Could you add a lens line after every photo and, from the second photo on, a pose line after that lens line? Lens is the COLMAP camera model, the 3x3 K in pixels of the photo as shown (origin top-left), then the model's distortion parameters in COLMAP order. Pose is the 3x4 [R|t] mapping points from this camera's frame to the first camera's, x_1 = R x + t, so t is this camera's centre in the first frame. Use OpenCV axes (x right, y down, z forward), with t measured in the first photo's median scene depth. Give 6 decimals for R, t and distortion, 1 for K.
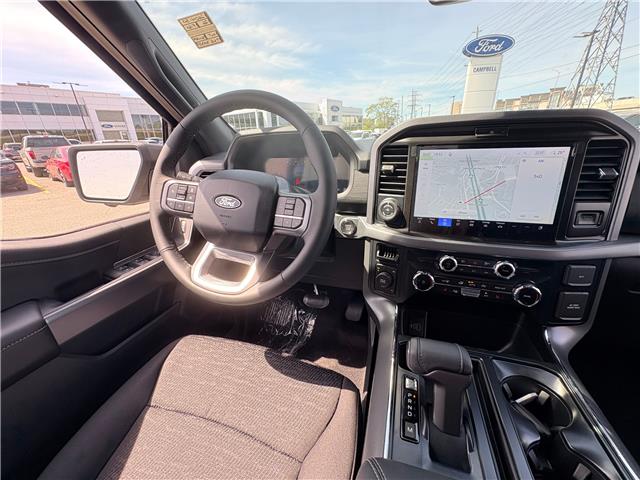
lens RADIAL K [[256.1, 0, 320.8], [0, 256.1, 240.3], [0, 0, 1]] dist [0.001422, -0.000301]
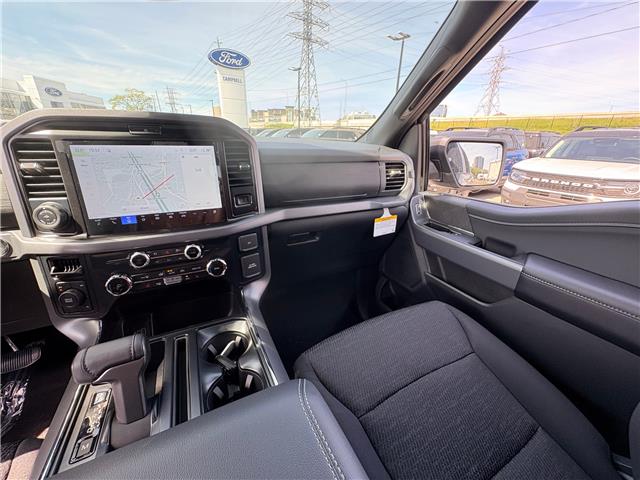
lens RADIAL K [[256.1, 0, 320.8], [0, 256.1, 240.3], [0, 0, 1]] dist [0.001422, -0.000301]
pose [[0.702385, -0.216702, 0.678009, 0.316330], [0.221042, 0.971842, 0.081626, 0.087345], [-0.676606, 0.092535, 0.730508, -0.206422]]
